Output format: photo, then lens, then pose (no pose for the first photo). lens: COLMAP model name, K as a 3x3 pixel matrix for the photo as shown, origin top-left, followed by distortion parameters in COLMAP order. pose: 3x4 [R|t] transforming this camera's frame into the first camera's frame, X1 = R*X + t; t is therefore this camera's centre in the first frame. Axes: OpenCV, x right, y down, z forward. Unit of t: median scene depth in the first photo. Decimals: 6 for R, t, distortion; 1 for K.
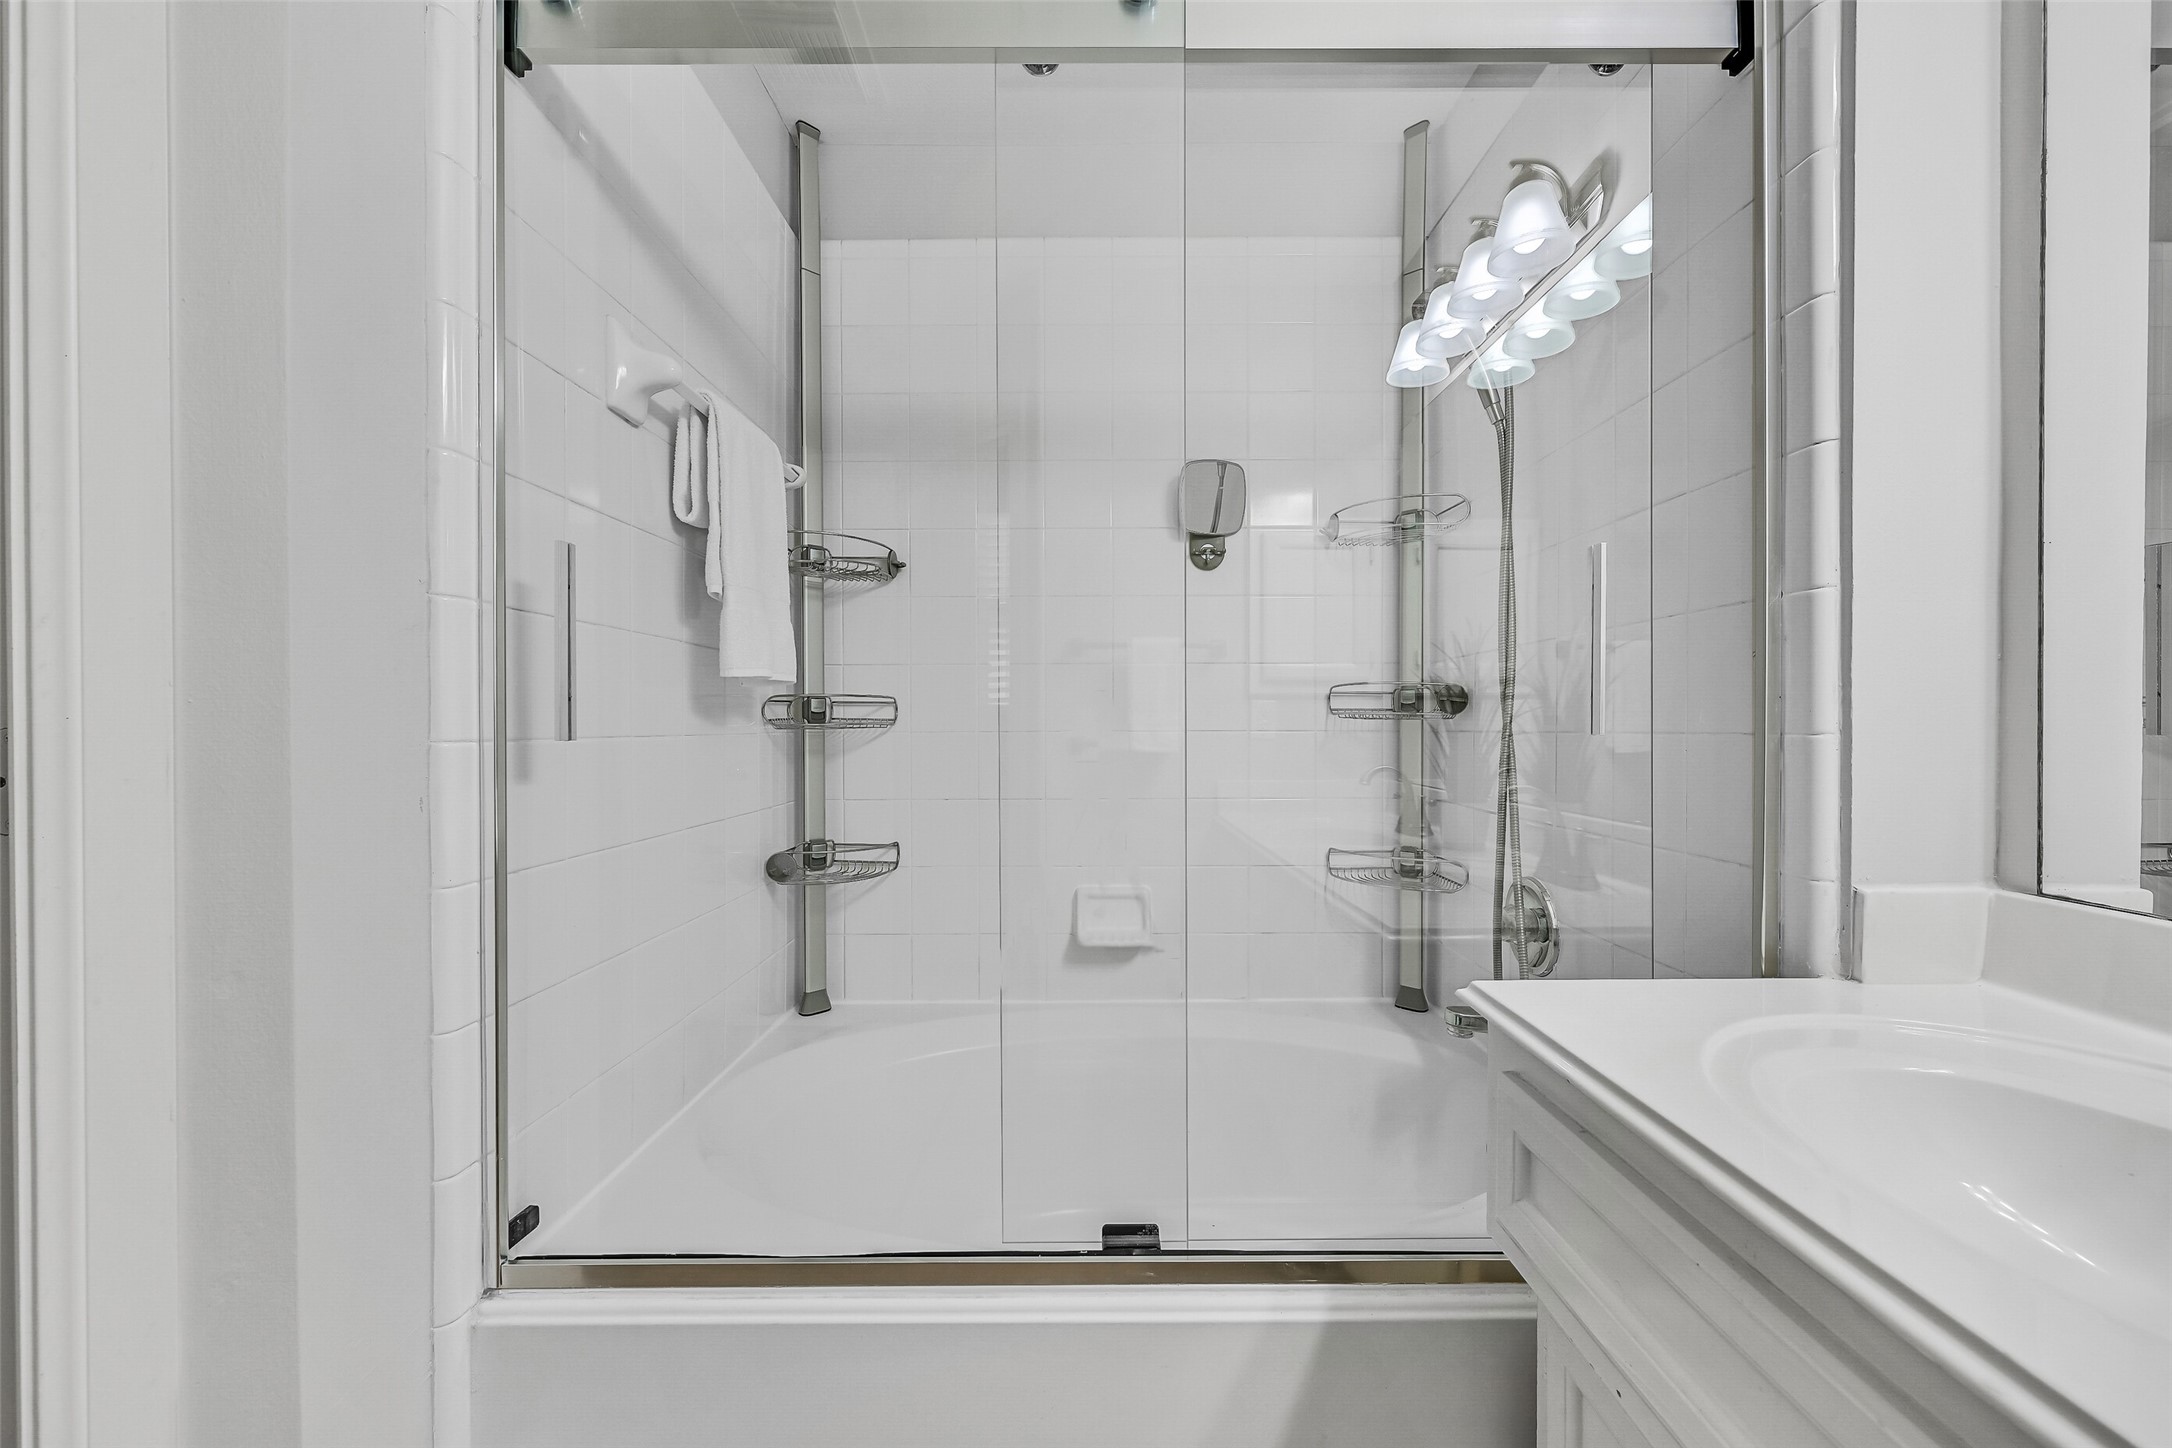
lens RADIAL K [[861.4, 0, 1096.3], [0, 861.4, 728.4], [0, 0, 1]] dist [0.000834, -0.000108]
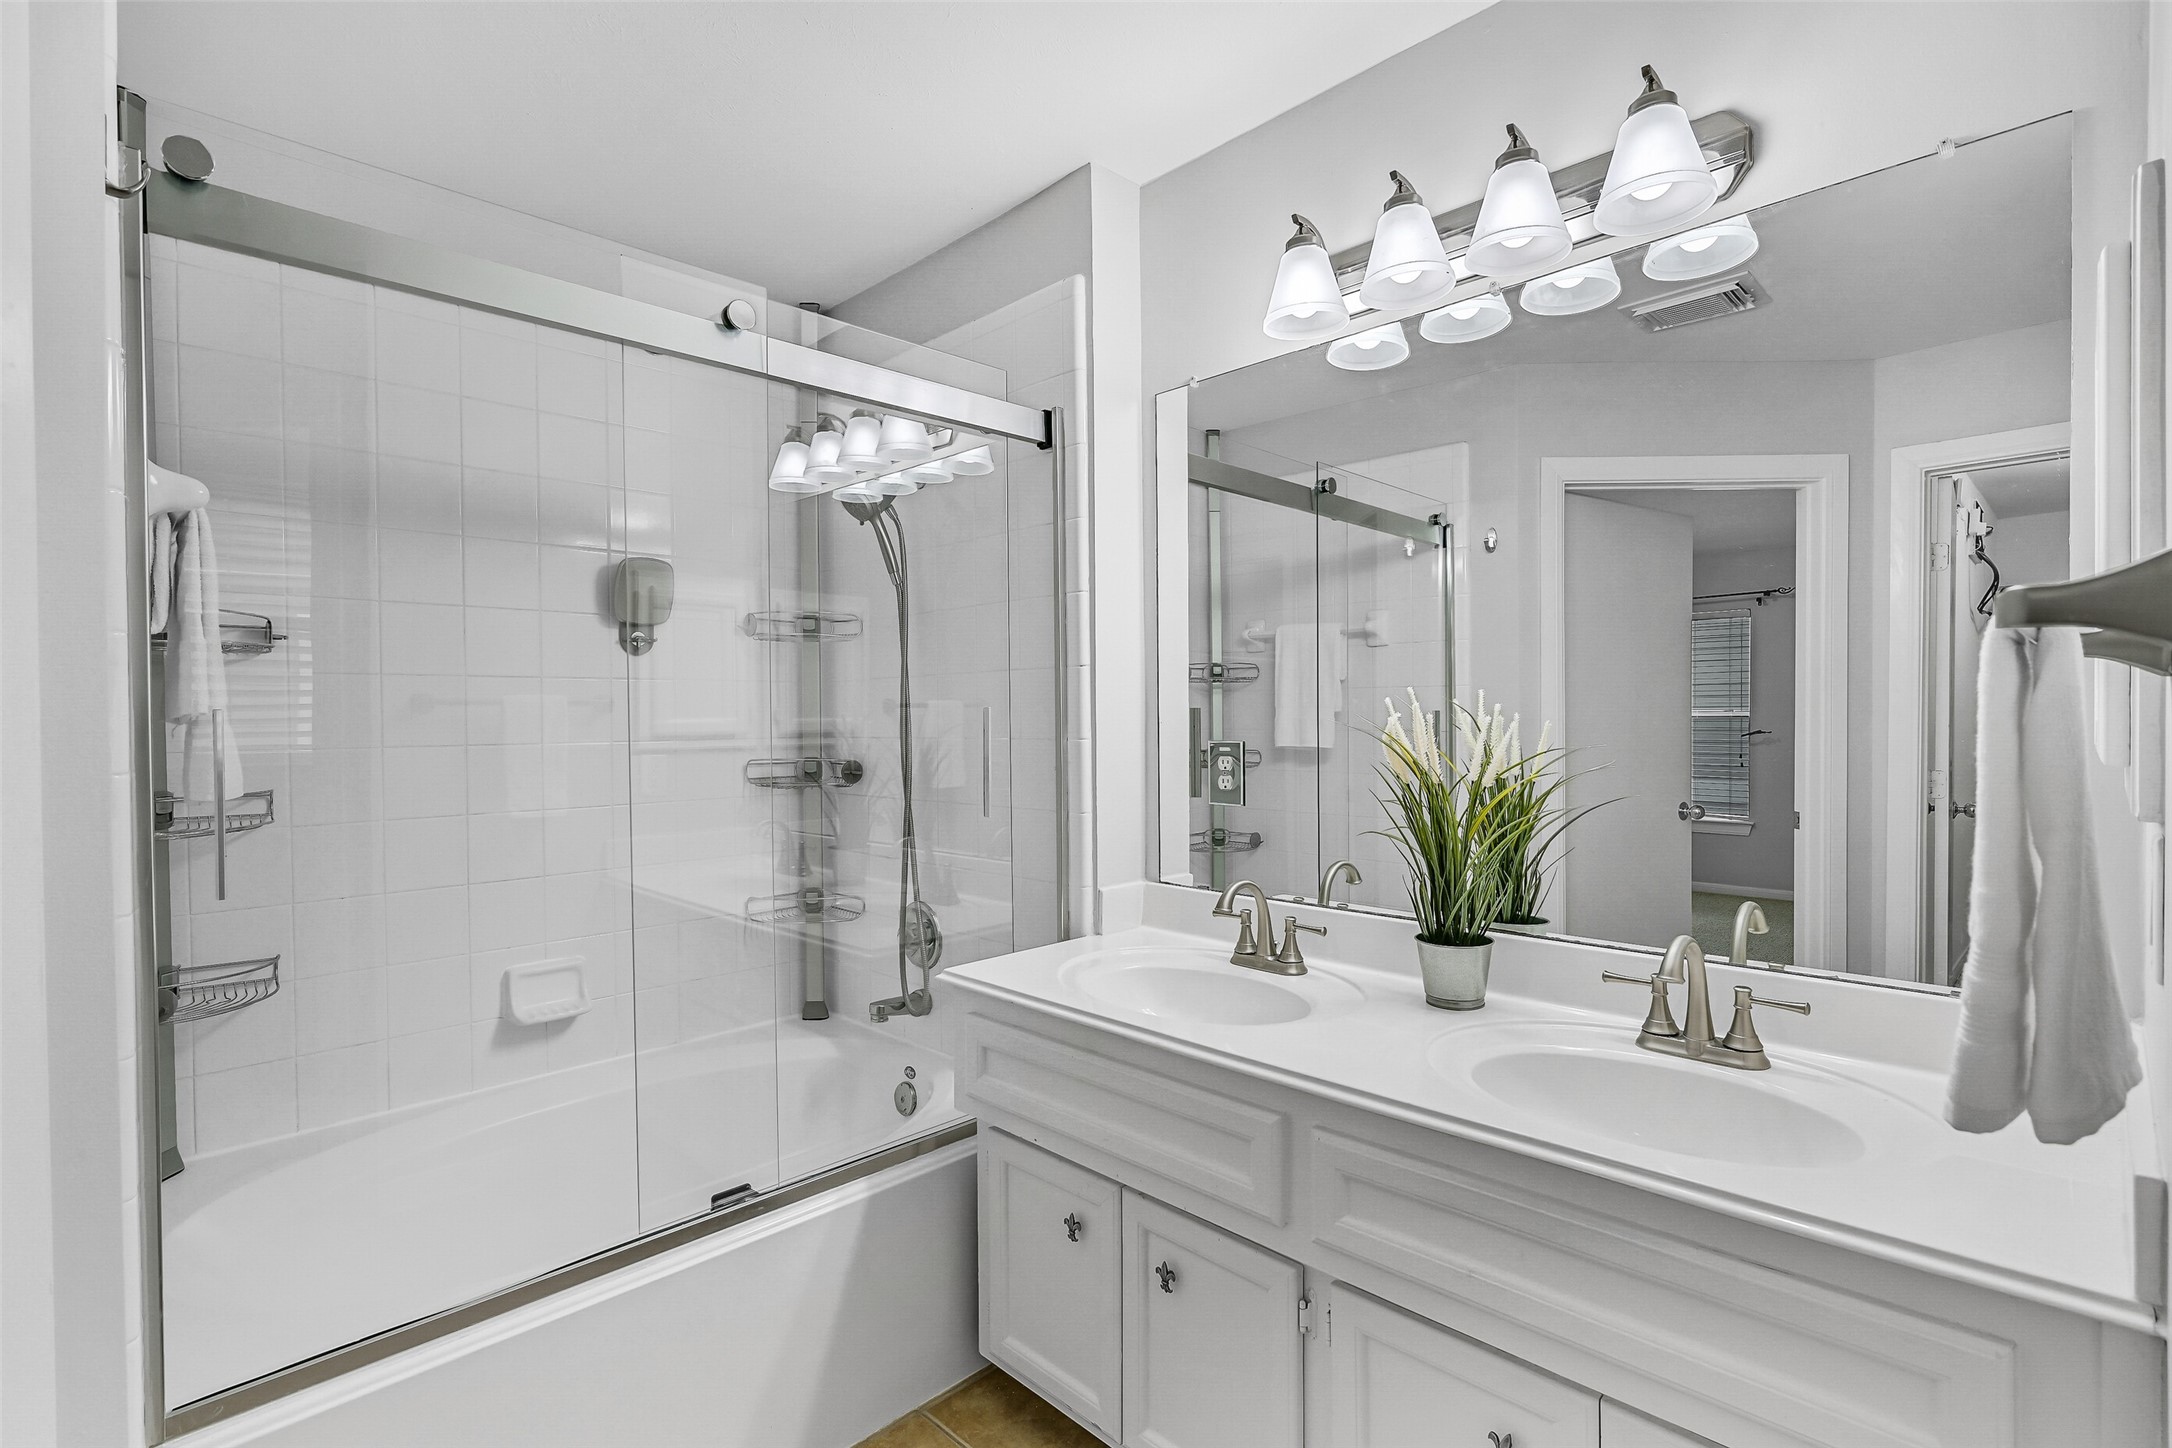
lens RADIAL K [[1015.5, 0, 1086.0], [0, 1015.5, 724.0], [0, 0, 1]] dist [0.006074, 0.000563]
pose [[0.714883, -0.007812, 0.699200, -0.491599], [0.010649, 0.999943, 0.000284, -0.123935], [-0.699163, 0.007243, 0.714926, -0.419431]]
